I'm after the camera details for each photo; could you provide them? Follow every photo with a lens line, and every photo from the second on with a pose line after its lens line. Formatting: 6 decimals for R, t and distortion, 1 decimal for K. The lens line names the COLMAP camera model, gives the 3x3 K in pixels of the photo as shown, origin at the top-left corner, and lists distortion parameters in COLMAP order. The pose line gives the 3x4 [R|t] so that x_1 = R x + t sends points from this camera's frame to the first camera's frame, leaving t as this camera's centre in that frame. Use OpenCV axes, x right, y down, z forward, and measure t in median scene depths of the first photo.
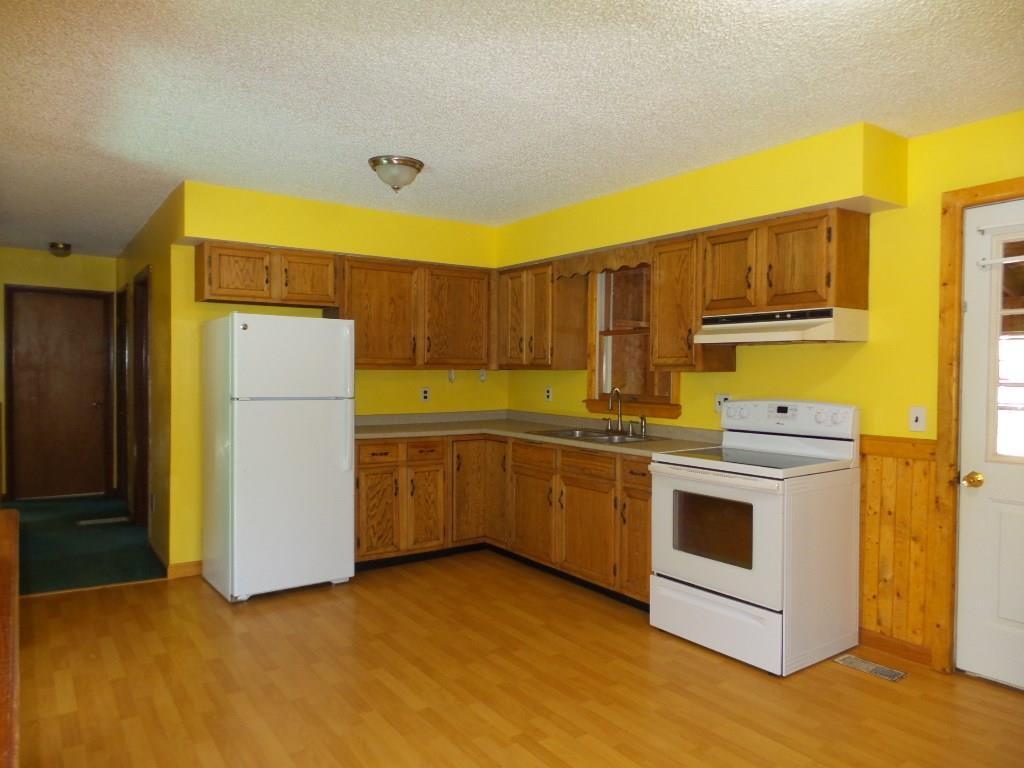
lens RADIAL K [[708.7, 0, 512.0], [0, 708.7, 384.0], [0, 0, 1]] dist [-0.003792, -0.002218]
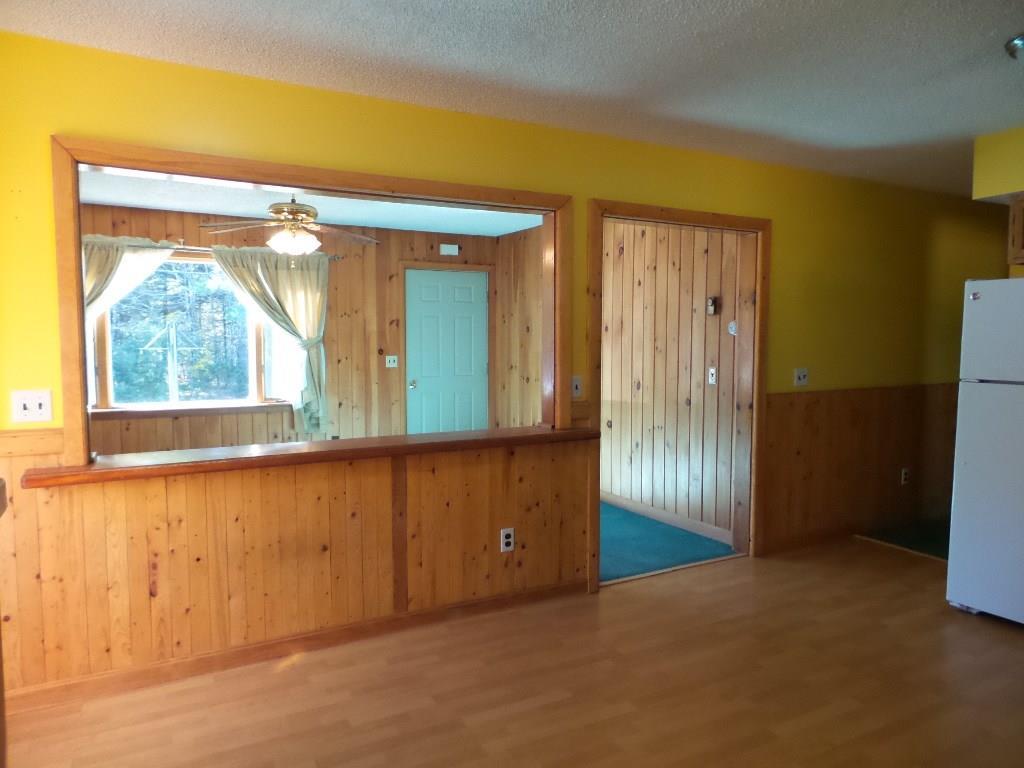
lens RADIAL K [[708.7, 0, 512.0], [0, 708.7, 384.0], [0, 0, 1]] dist [-0.003792, -0.002218]
pose [[-0.103326, 0.065336, -0.992499, 0.537023], [-0.019222, 0.997523, 0.067668, -0.022223], [0.994462, 0.026070, -0.101814, 0.532181]]
